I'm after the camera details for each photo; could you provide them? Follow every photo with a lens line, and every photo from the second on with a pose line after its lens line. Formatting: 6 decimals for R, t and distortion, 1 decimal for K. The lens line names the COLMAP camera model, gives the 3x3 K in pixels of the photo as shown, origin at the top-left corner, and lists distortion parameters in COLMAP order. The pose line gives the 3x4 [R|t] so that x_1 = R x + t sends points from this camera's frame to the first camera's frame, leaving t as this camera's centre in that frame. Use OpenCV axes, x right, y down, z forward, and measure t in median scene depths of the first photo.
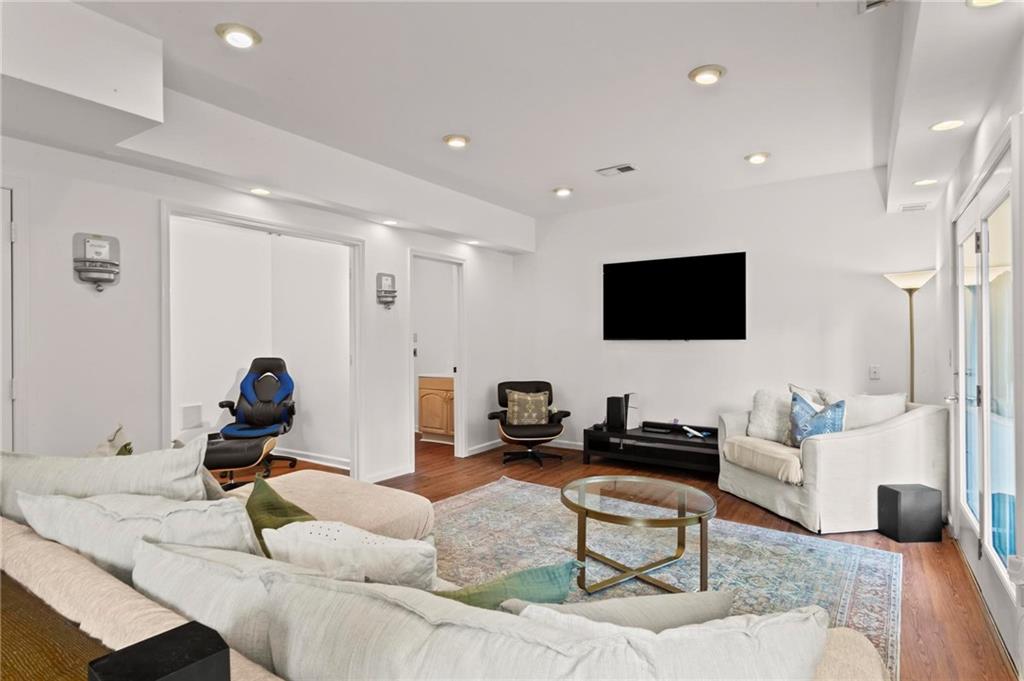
lens RADIAL K [[550.9, 0, 512.0], [0, 550.9, 340.5], [0, 0, 1]] dist [0.001542, 0.000175]
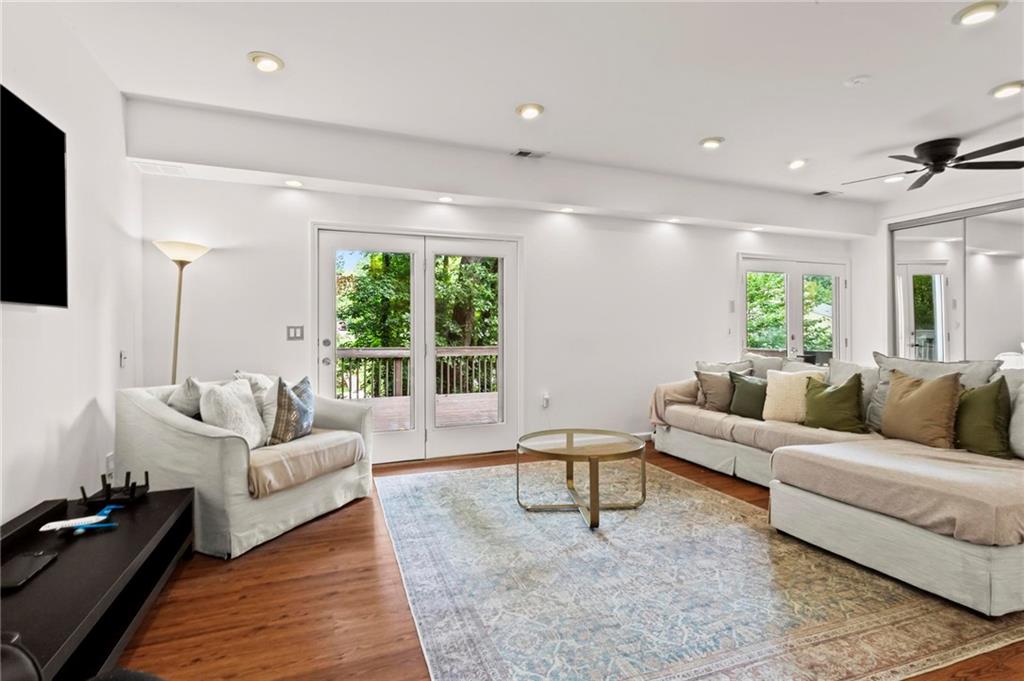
lens RADIAL K [[486.6, 0, 507.3], [0, 486.6, 327.5], [0, 0, 1]] dist [-0.000711, 0.000619]
pose [[-0.809250, 0.012827, 0.587325, -0.228058], [0.012617, 0.999910, -0.004452, 0.032901], [-0.587329, 0.003807, -0.809339, 1.639355]]
